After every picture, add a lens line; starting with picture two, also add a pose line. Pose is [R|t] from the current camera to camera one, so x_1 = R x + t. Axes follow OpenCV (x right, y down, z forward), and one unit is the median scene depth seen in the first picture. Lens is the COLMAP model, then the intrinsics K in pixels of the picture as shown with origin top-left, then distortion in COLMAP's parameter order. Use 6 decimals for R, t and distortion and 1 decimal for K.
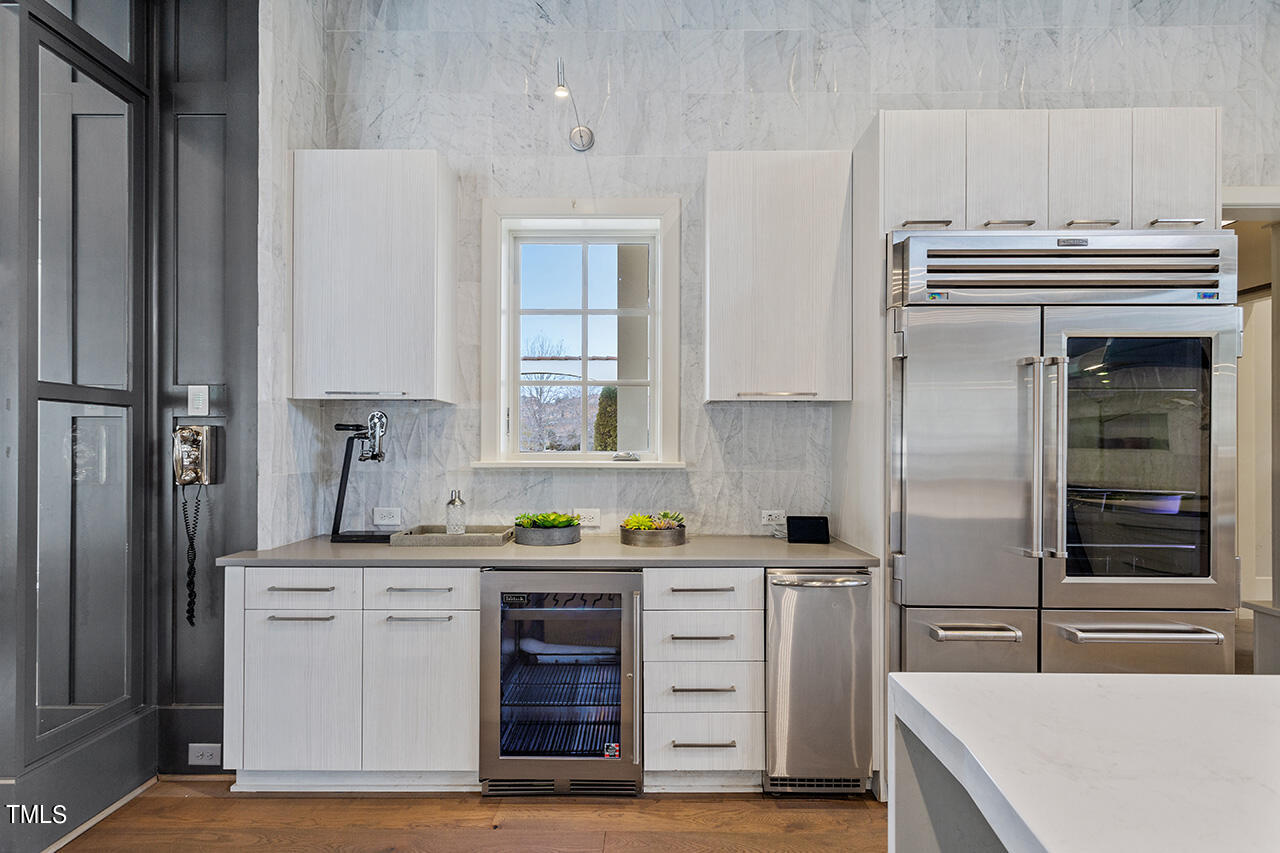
lens RADIAL K [[621.3, 0, 638.3], [0, 621.3, 436.6], [0, 0, 1]] dist [0.001549, 0.000175]
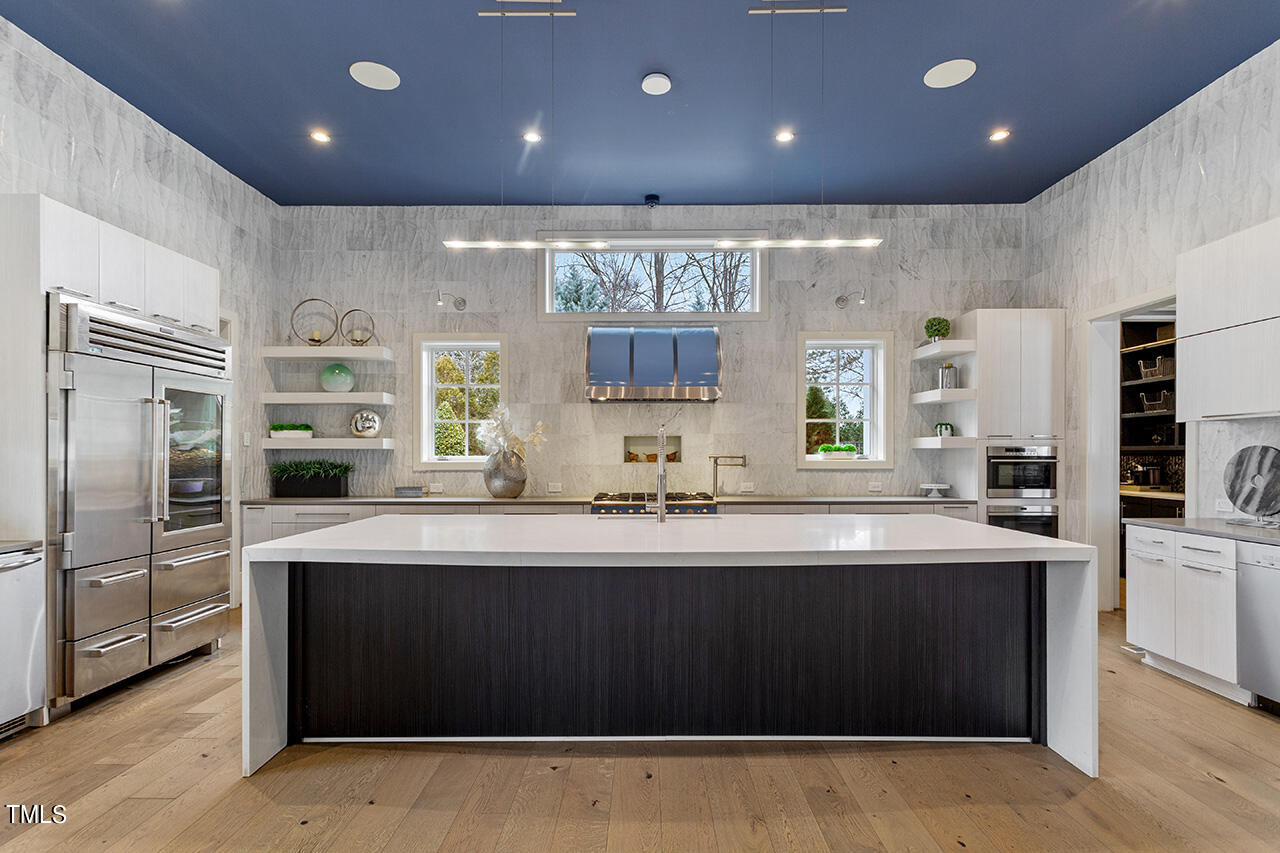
lens RADIAL K [[621.3, 0, 636.9], [0, 621.3, 451.0], [0, 0, 1]] dist [0.001549, 0.000175]
pose [[-0.000425, 0.000677, 1.000000, -0.964961], [-0.008141, 0.999967, -0.000681, -0.001053], [-0.999967, -0.008141, -0.000419, -0.259118]]
